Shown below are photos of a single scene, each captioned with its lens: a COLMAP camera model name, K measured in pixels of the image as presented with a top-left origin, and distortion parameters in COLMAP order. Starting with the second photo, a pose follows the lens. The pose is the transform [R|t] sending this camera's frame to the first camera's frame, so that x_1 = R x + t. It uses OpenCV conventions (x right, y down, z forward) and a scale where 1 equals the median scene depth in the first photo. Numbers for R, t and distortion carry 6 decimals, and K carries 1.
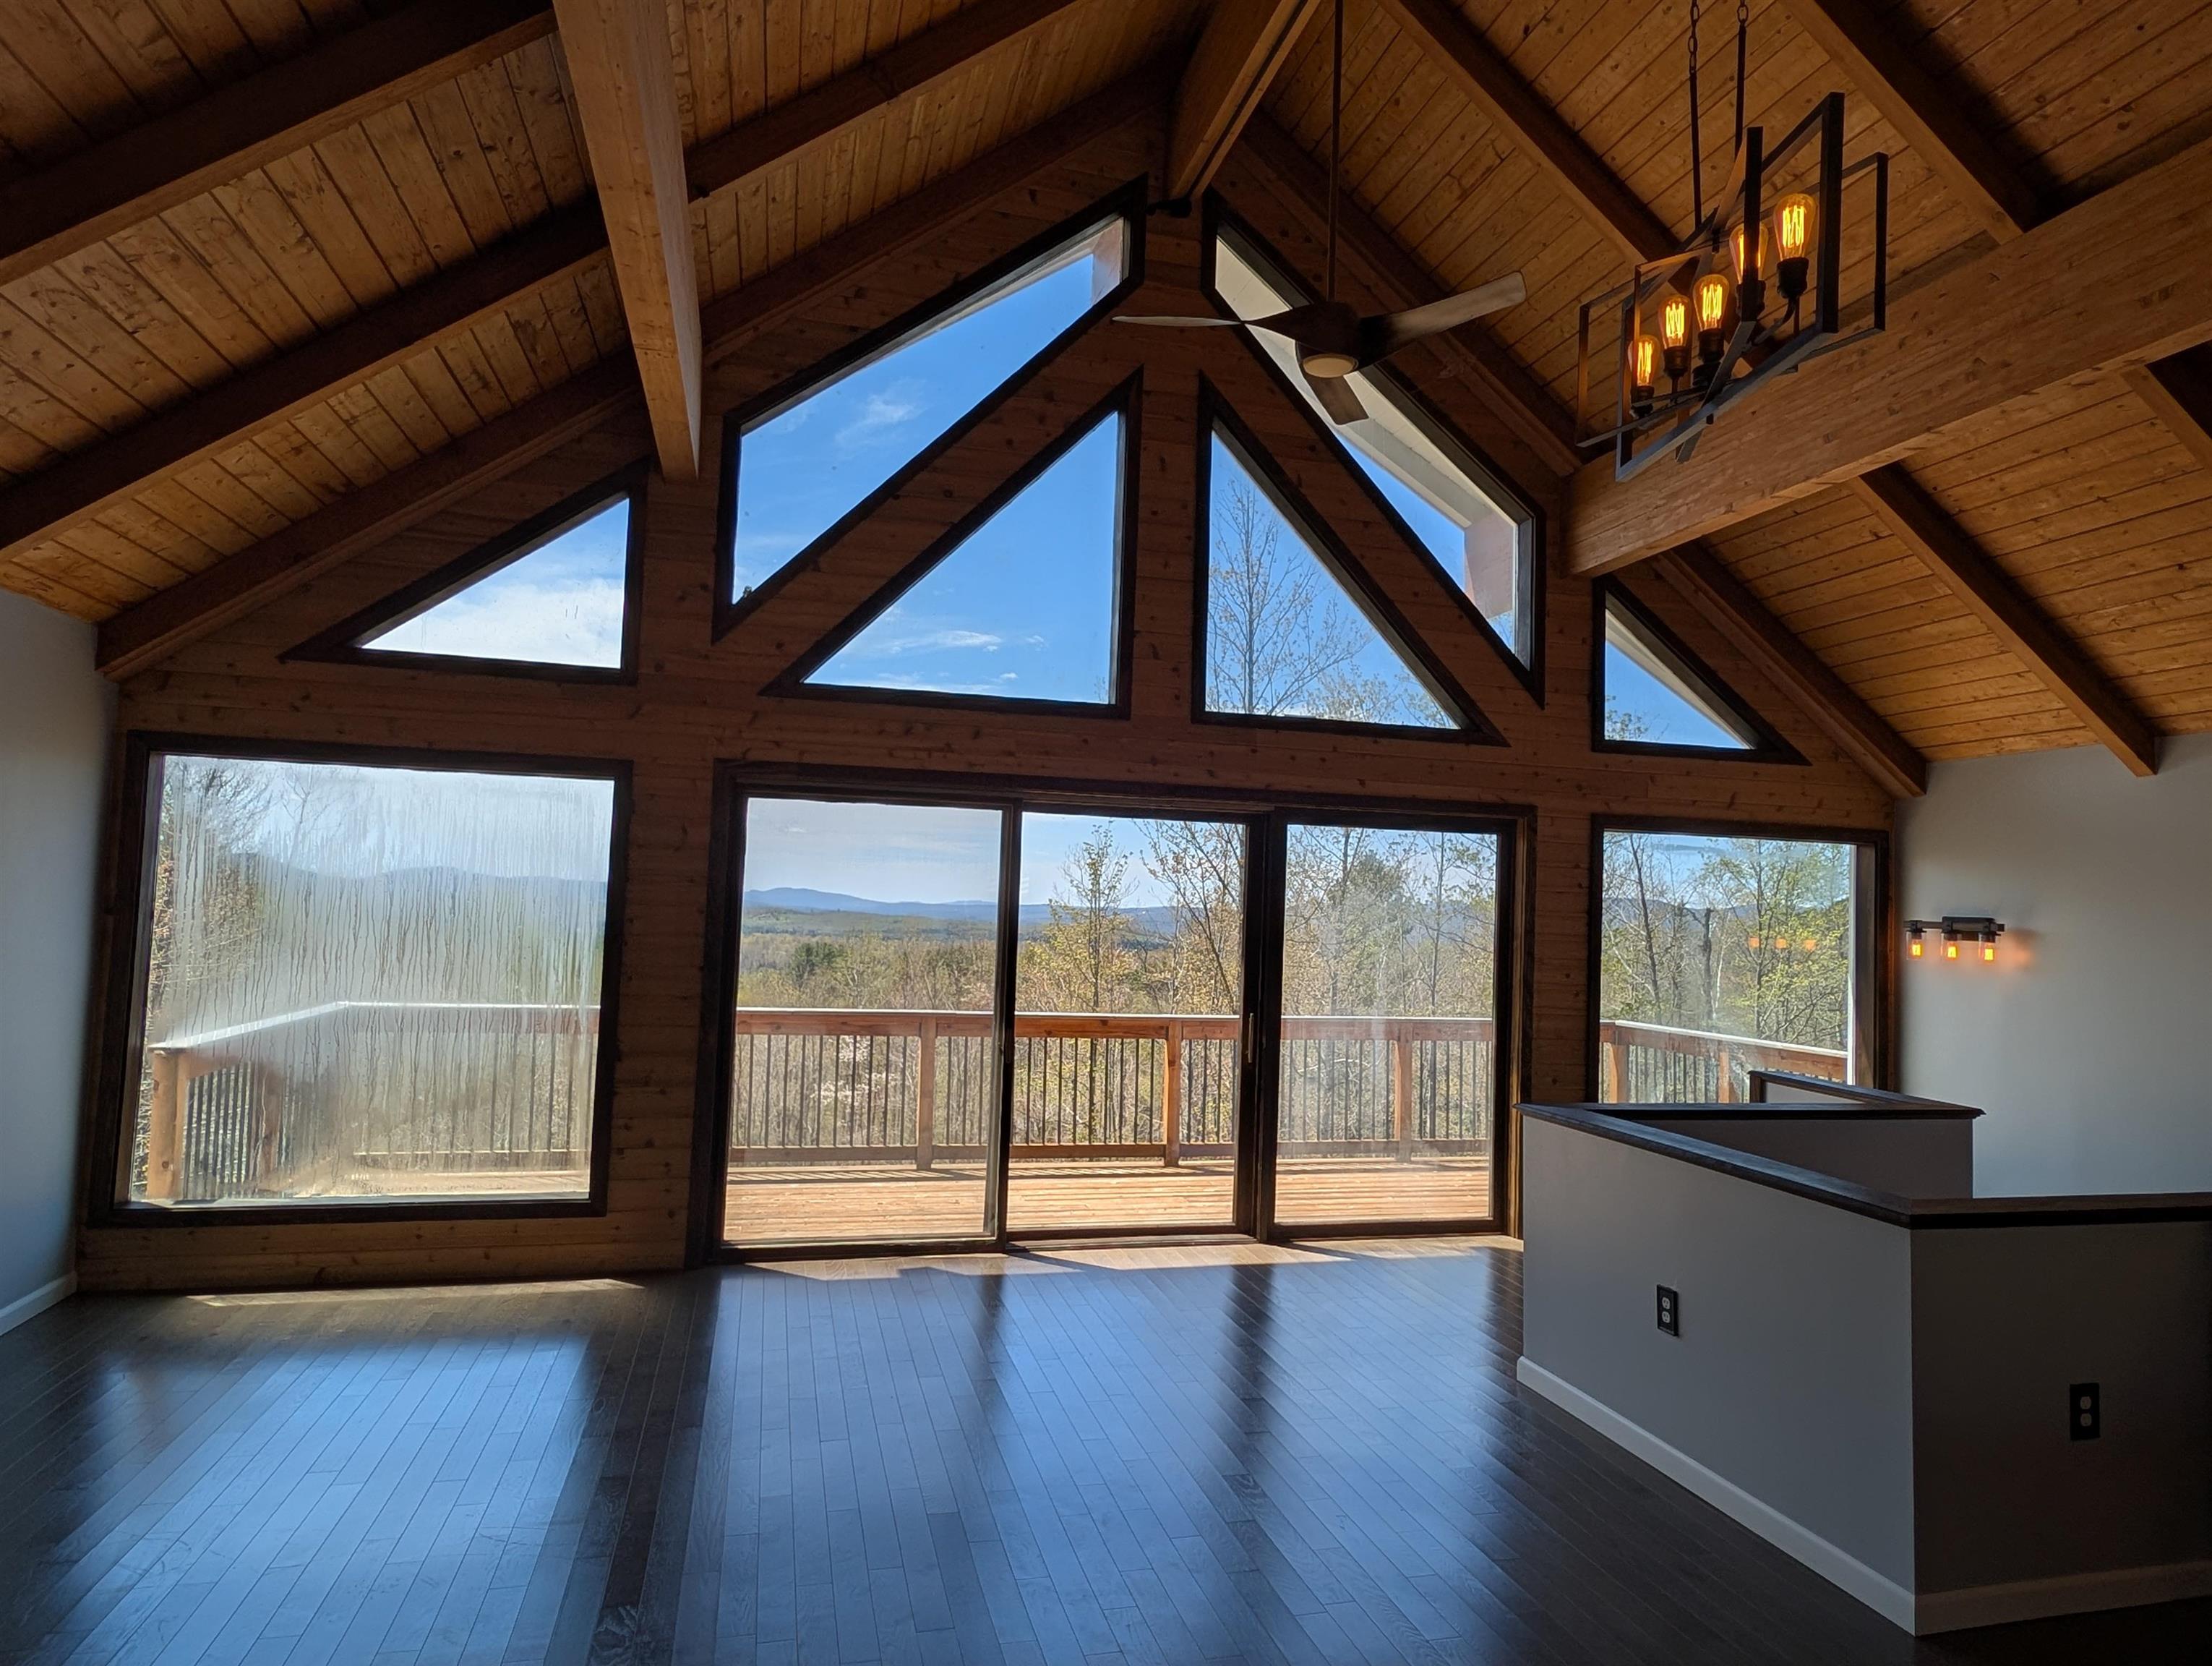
lens RADIAL K [[1364.1, 0, 1142.5], [0, 1364.1, 826.2], [0, 0, 1]] dist [0.016673, -0.003006]
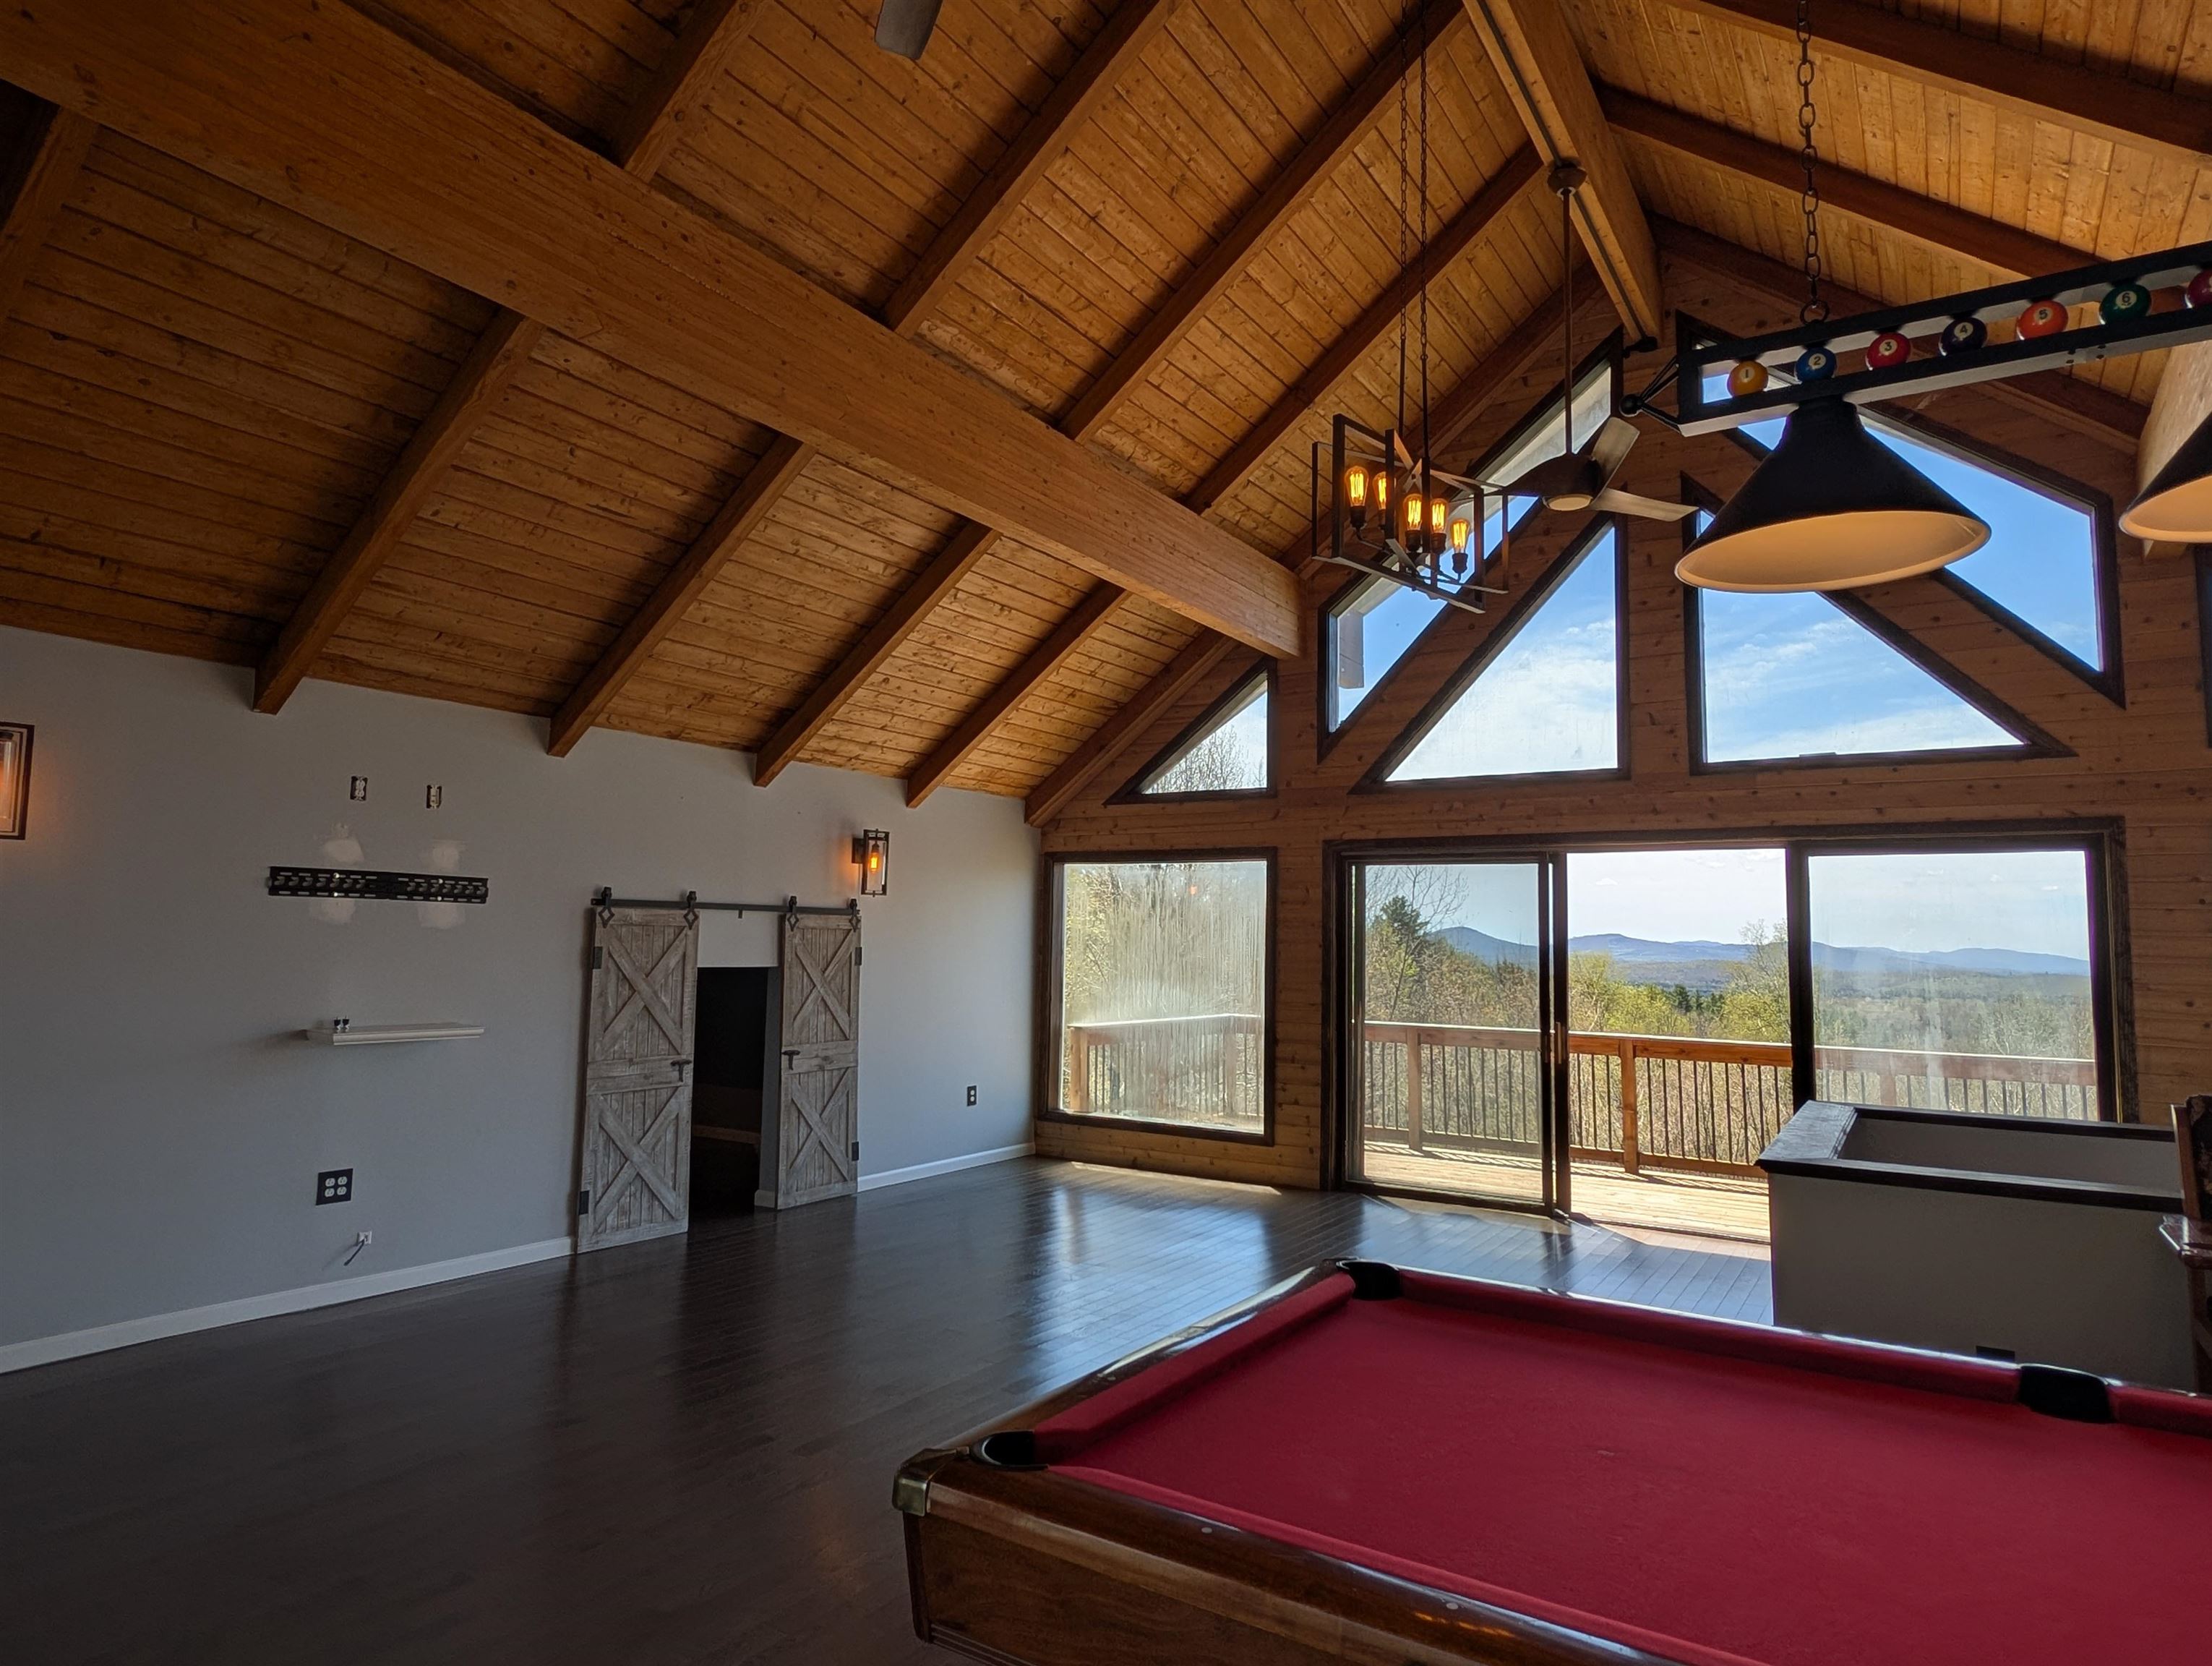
lens RADIAL K [[1293.4, 0, 1124.2], [0, 1293.4, 822.1], [0, 0, 1]] dist [0.028017, -0.017013]
pose [[0.677933, -0.090593, -0.729521, 0.504519], [0.050649, 0.995775, -0.076589, 0.023610], [0.733377, 0.014973, 0.679657, -0.092549]]
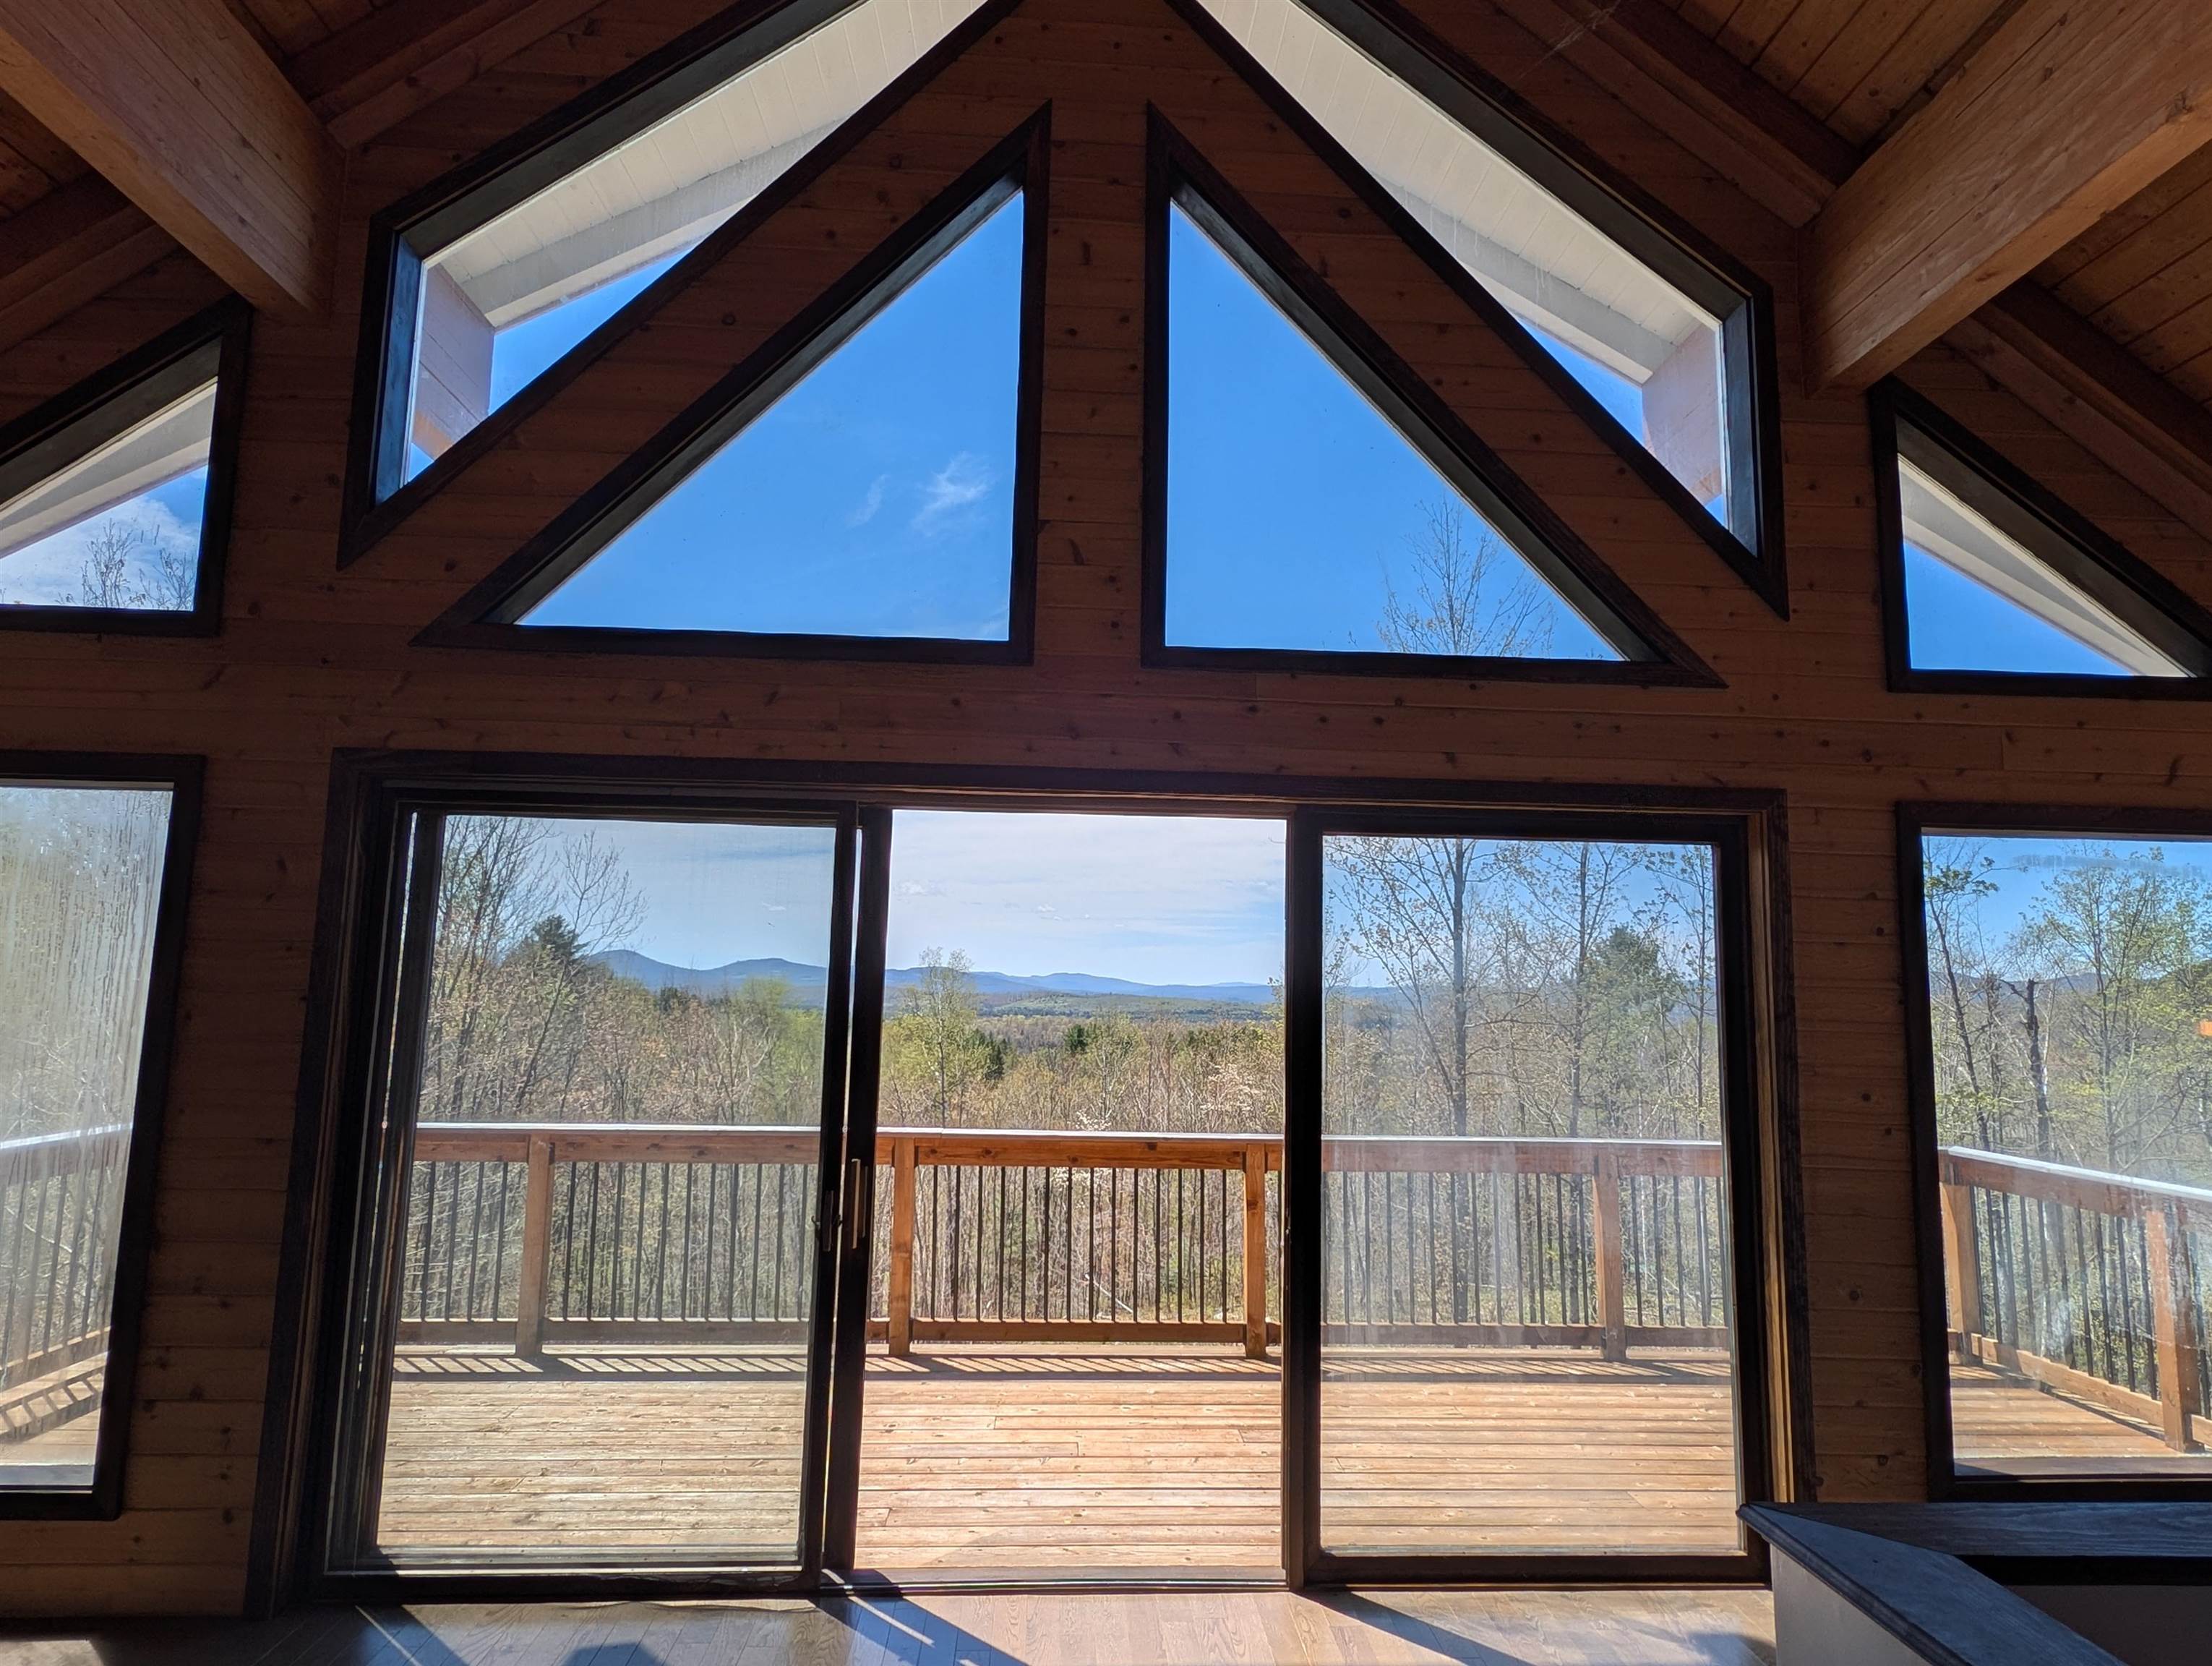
lens RADIAL K [[1293.4, 0, 1123.6], [0, 1293.4, 817.8], [0, 0, 1]] dist [0.028017, -0.017013]
pose [[0.978608, -0.039992, -0.201812, 0.138624], [0.025406, 0.996908, -0.074354, 0.031380], [0.204161, 0.067636, 0.976598, 0.450073]]
